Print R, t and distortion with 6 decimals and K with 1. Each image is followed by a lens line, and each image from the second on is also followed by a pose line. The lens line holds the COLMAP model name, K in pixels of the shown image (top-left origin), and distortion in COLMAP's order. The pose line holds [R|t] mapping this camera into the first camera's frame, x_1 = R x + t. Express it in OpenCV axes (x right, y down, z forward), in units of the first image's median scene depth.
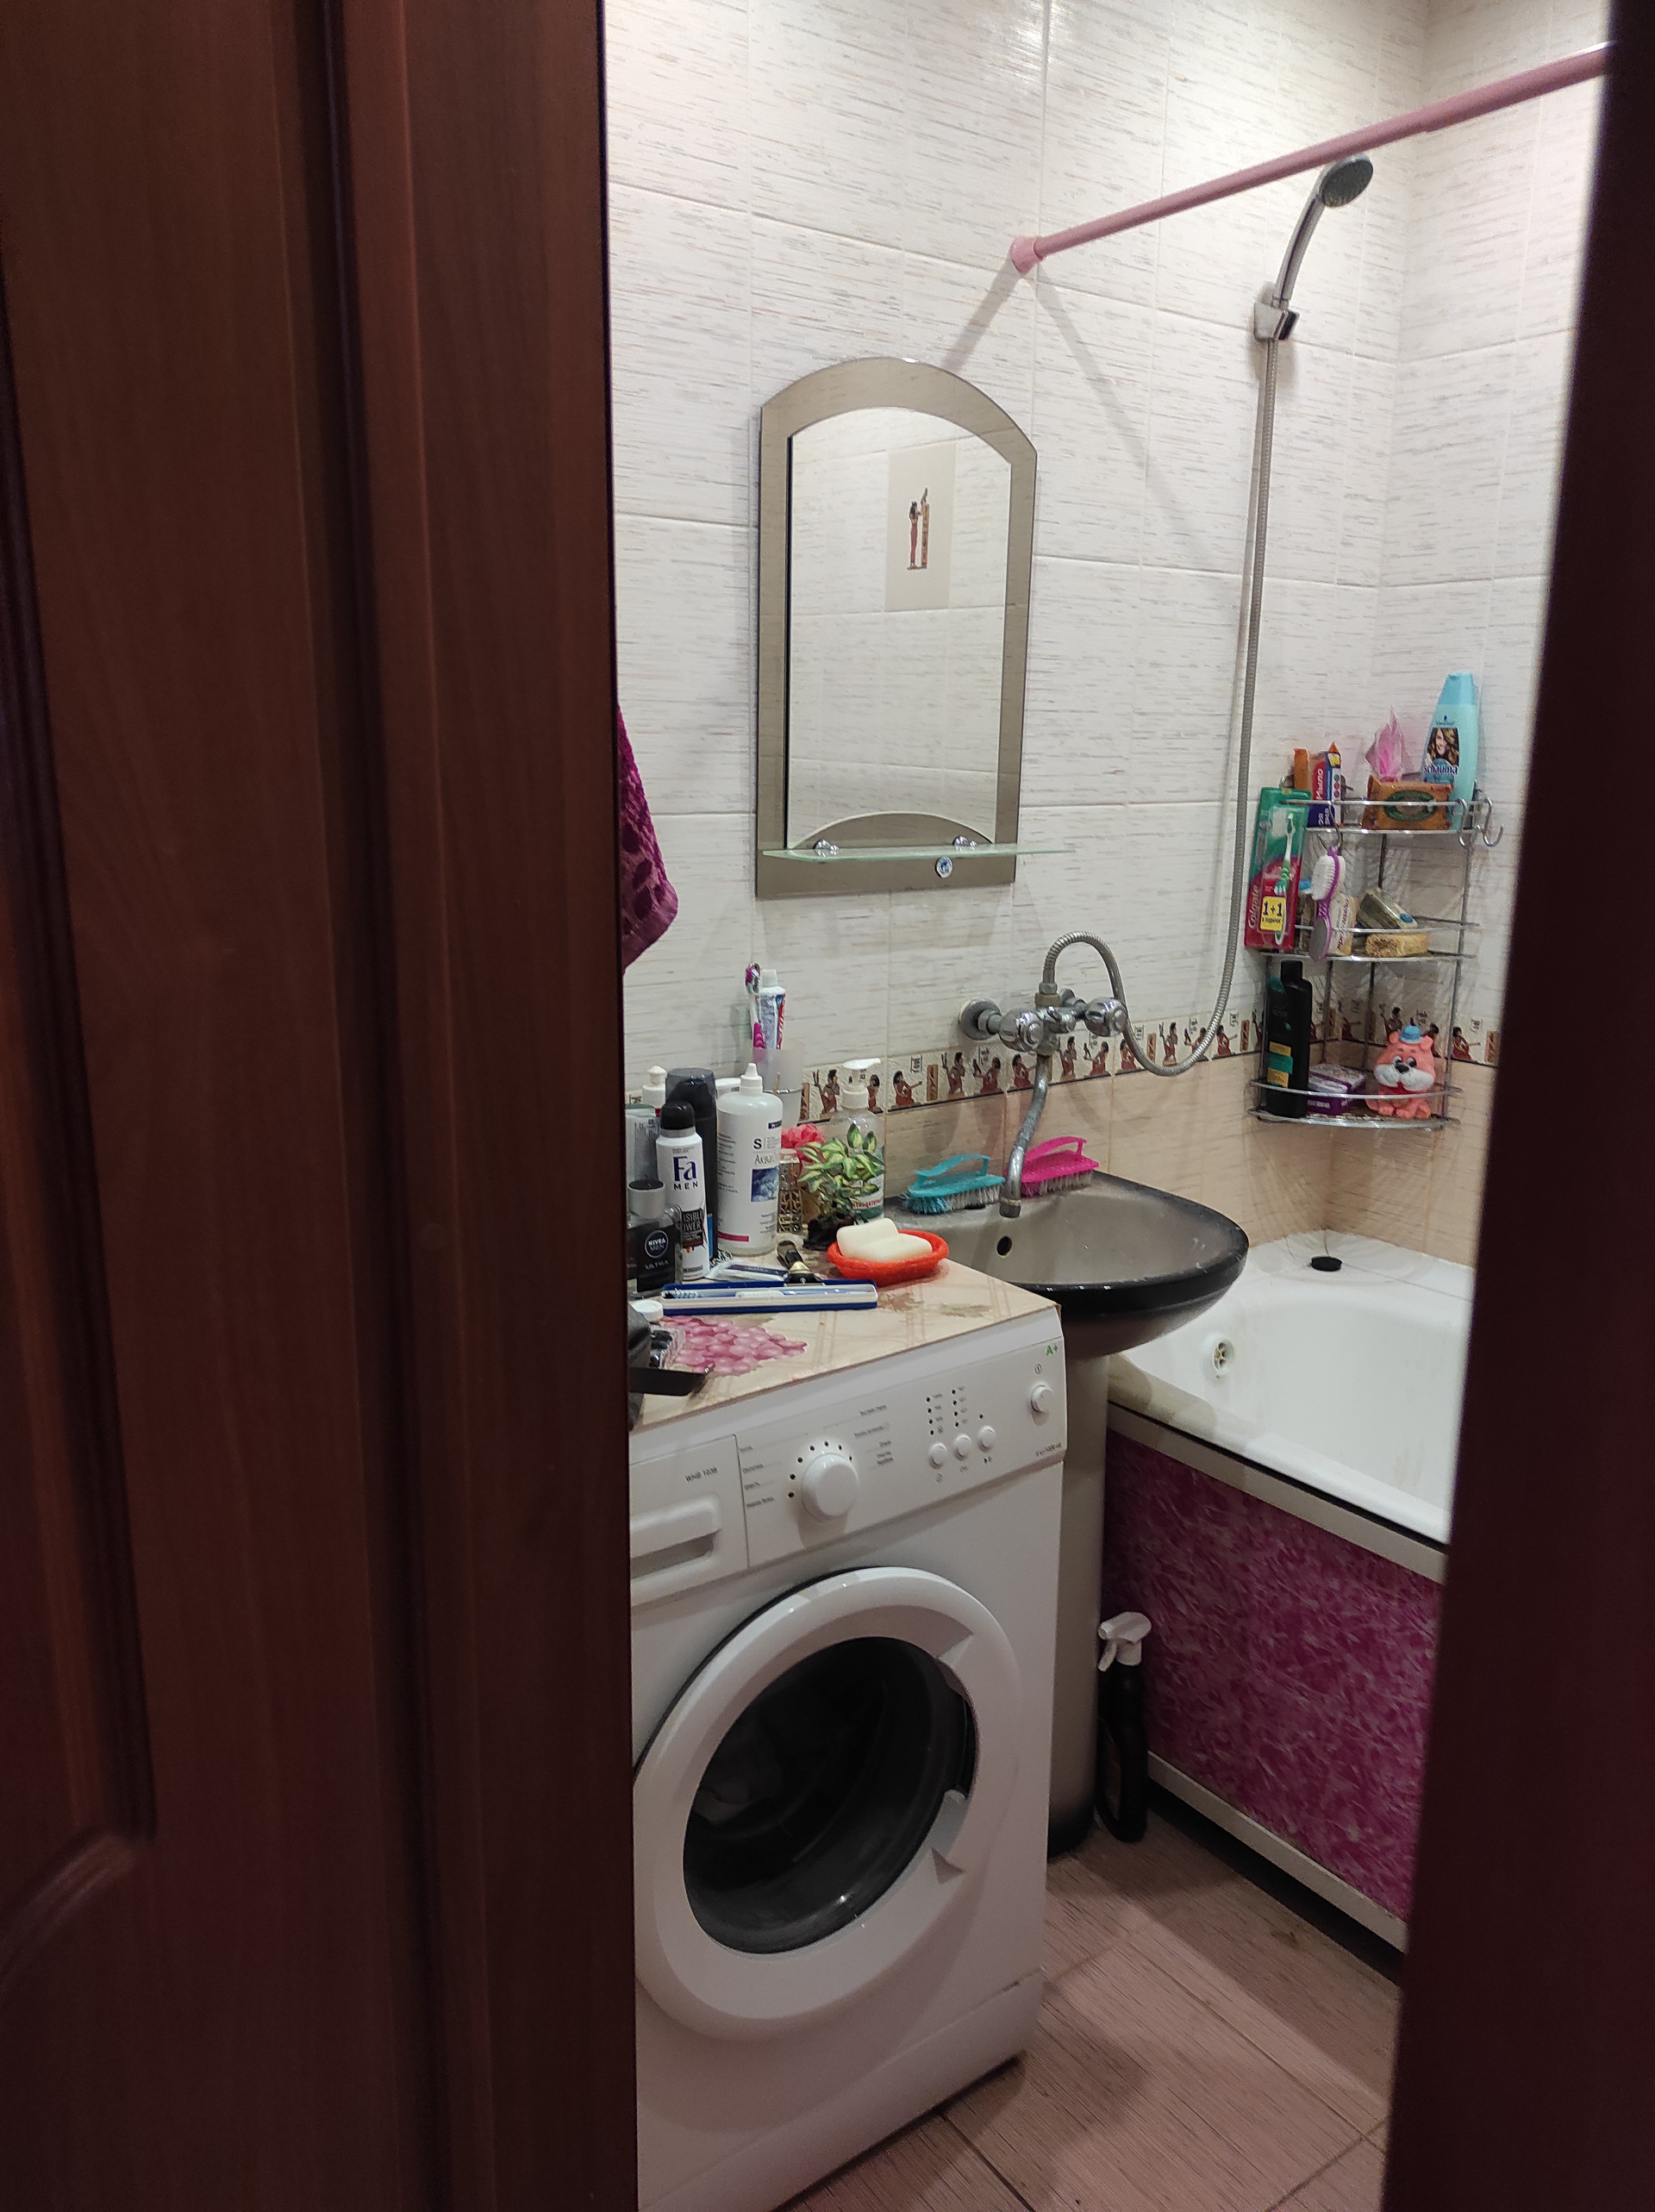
lens RADIAL K [[1599.4, 0, 825.2], [0, 1599.4, 1117.2], [0, 0, 1]] dist [0.056446, -0.062213]
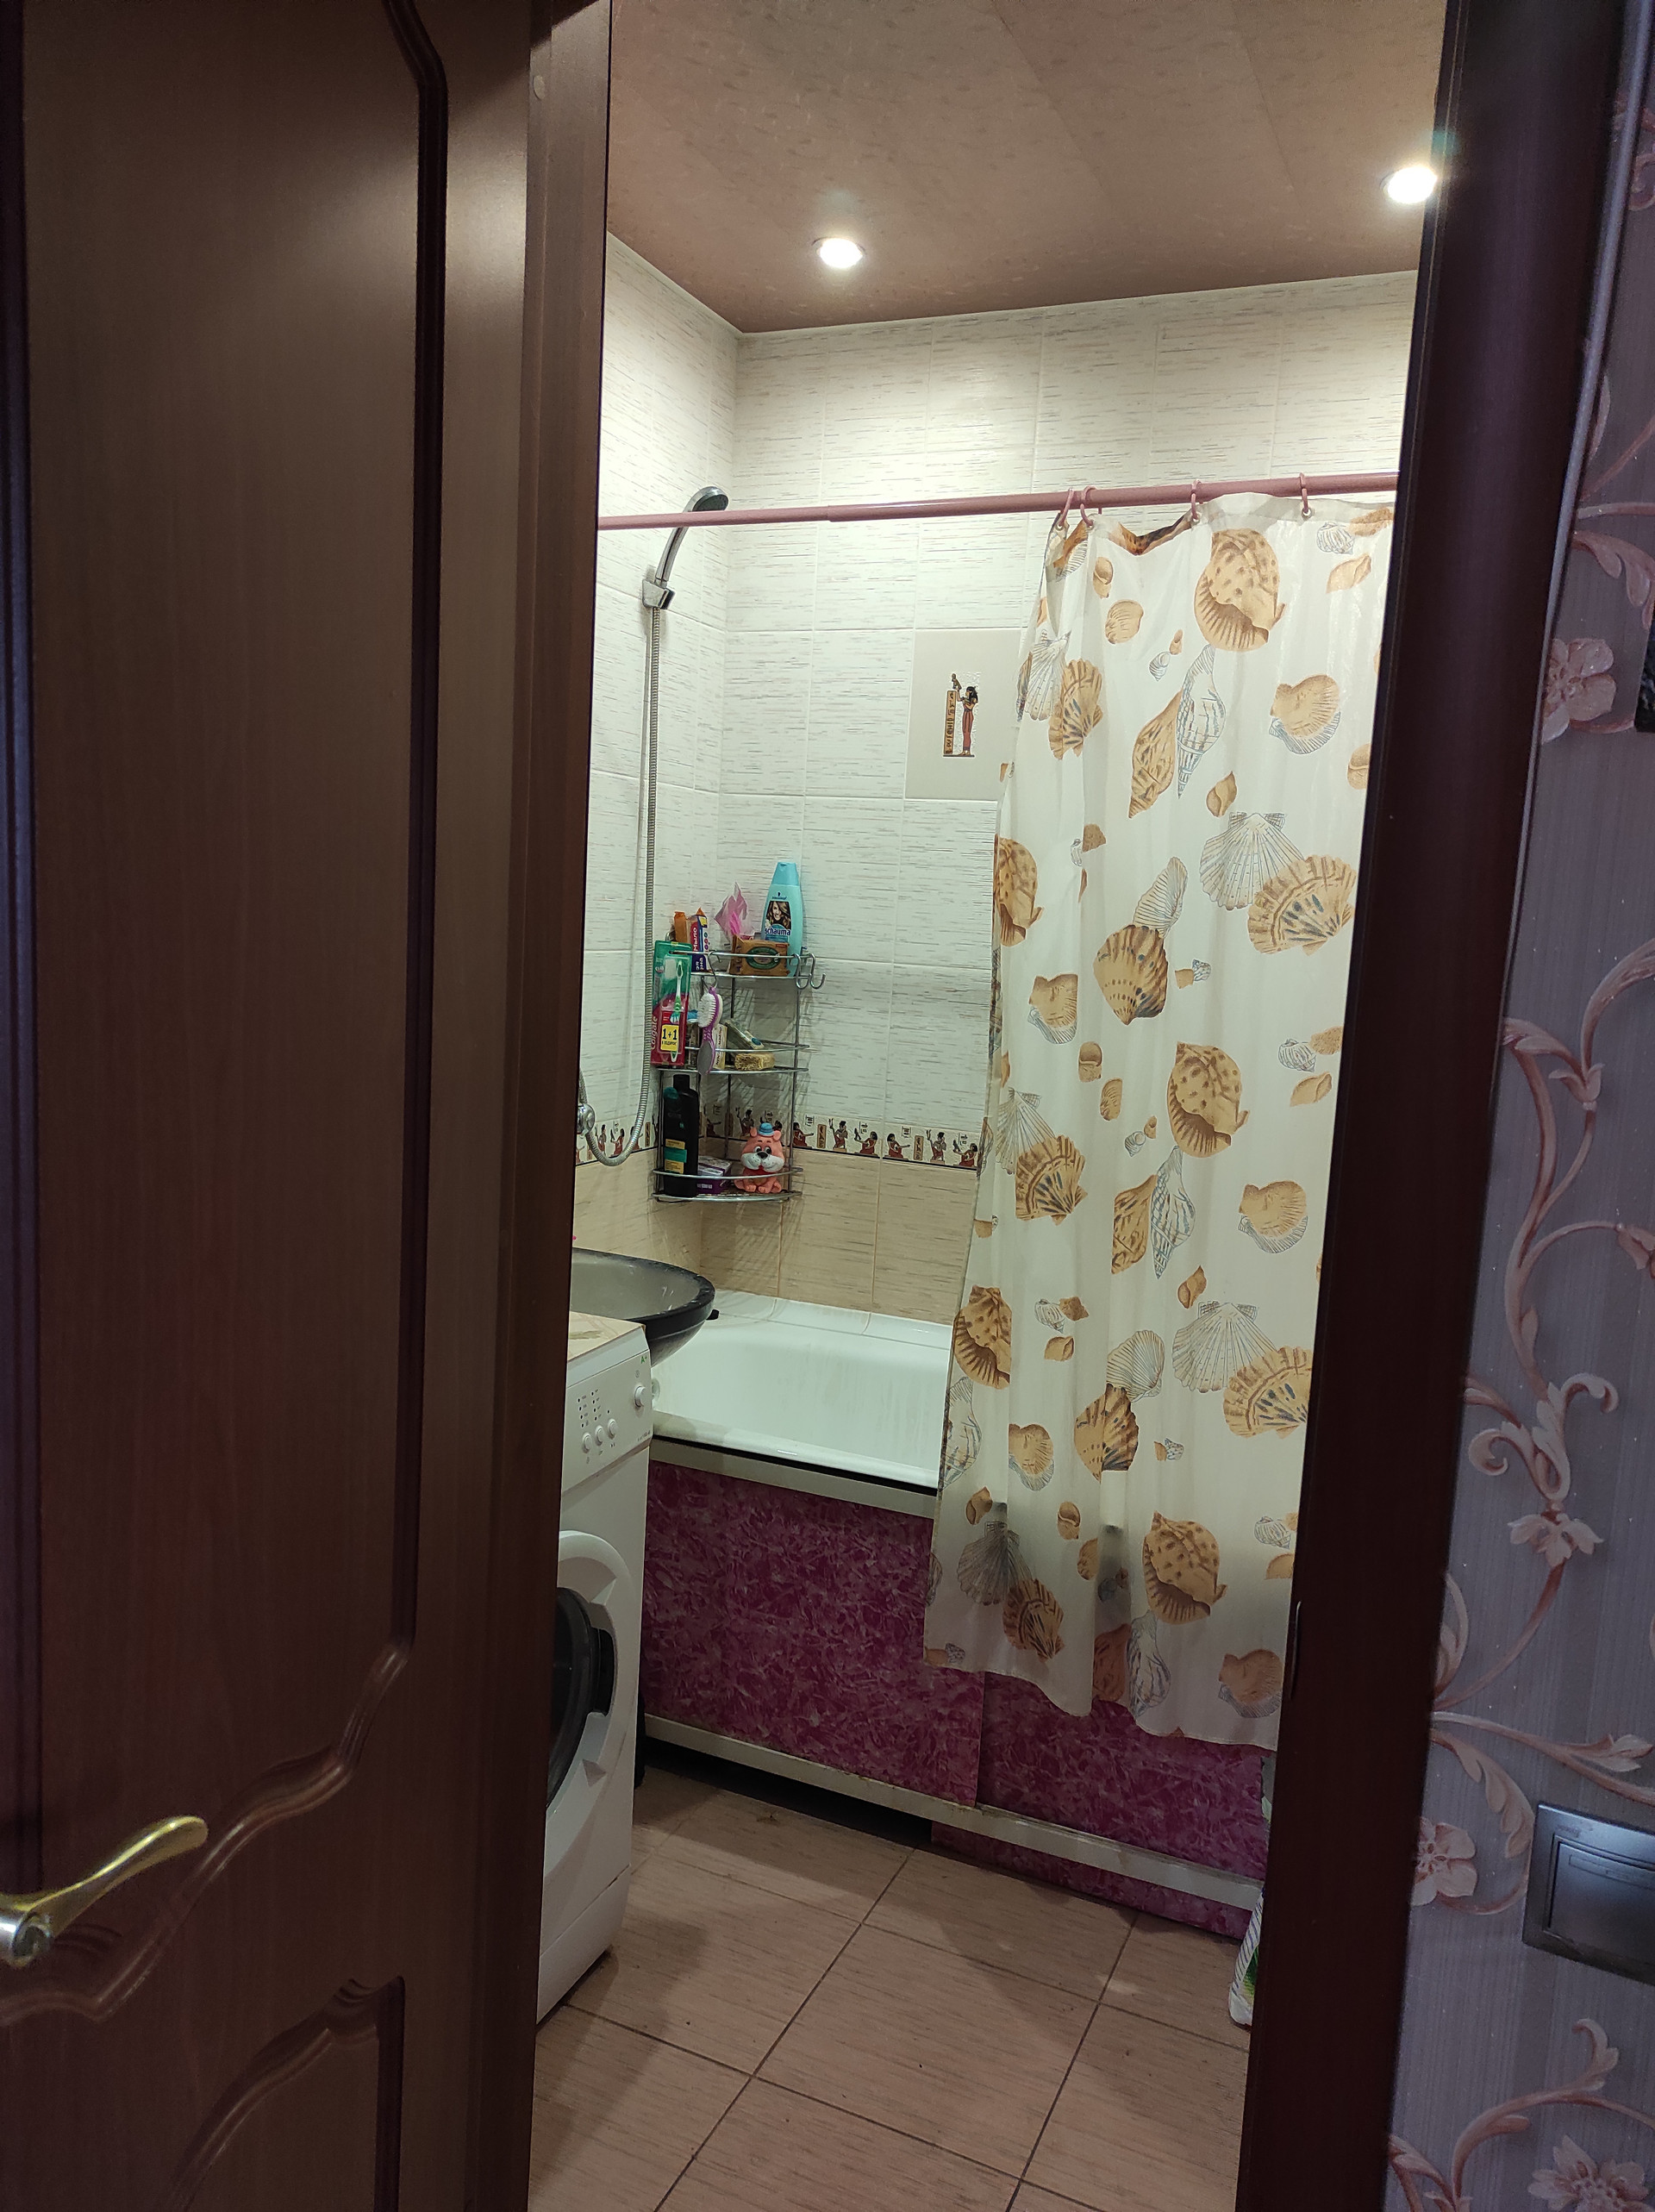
lens RADIAL K [[1599.4, 0, 825.2], [0, 1599.4, 1117.2], [0, 0, 1]] dist [0.056446, -0.062213]
pose [[0.867236, -0.027428, 0.497141, -0.252244], [0.067954, 0.995658, -0.063611, 0.026207], [-0.493237, 0.088949, 0.865335, -0.160156]]
